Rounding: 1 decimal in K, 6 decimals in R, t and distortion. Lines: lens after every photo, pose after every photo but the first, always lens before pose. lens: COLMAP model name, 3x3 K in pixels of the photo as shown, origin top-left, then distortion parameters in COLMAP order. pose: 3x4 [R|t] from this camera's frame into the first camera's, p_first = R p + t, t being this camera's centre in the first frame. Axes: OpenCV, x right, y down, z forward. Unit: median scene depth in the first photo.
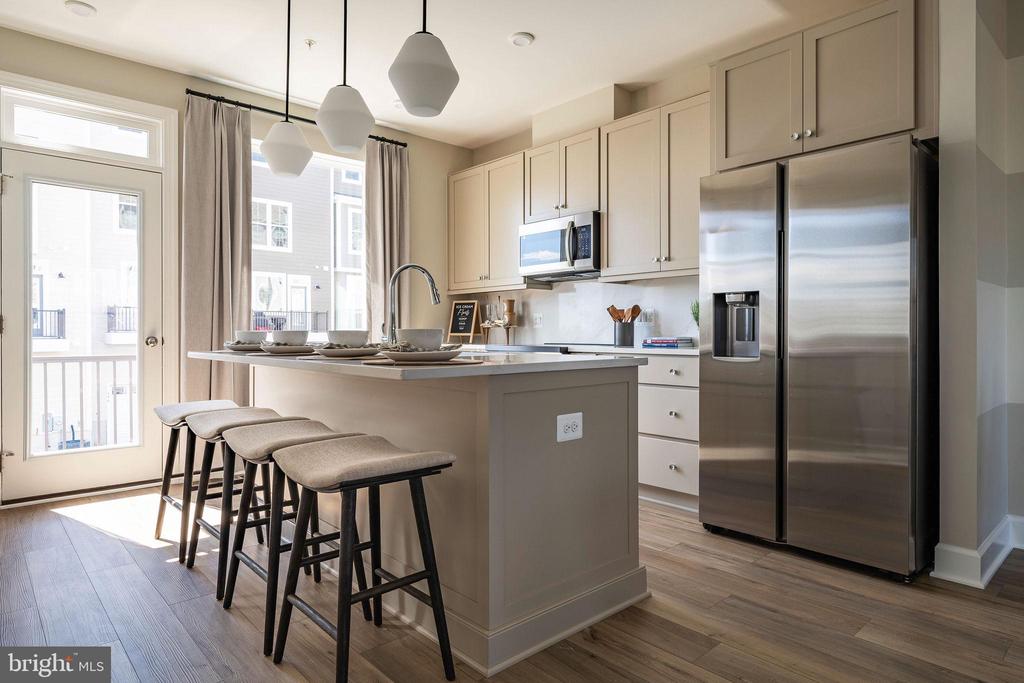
lens RADIAL K [[602.5, 0, 514.0], [0, 602.5, 337.7], [0, 0, 1]] dist [0.002842, -0.001218]
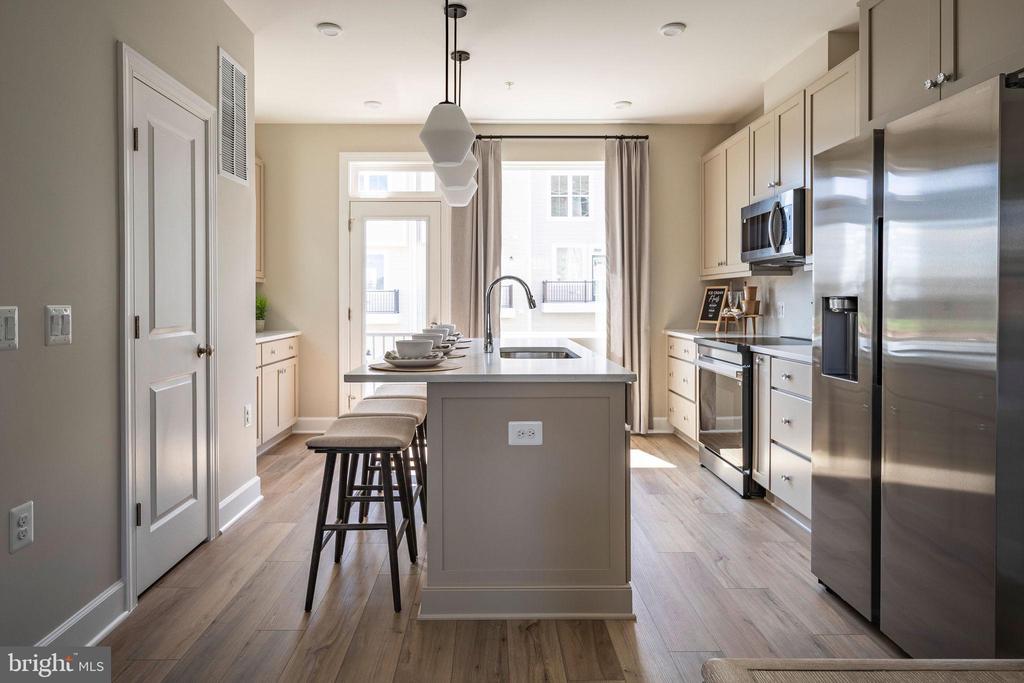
lens RADIAL K [[602.5, 0, 482.7], [0, 602.5, 305.7], [0, 0, 1]] dist [0.002842, -0.001218]
pose [[0.744501, 0.006452, -0.667590, 0.355722], [-0.005421, 0.999979, 0.003619, -0.041213], [0.667600, 0.000925, 0.744520, 0.057396]]
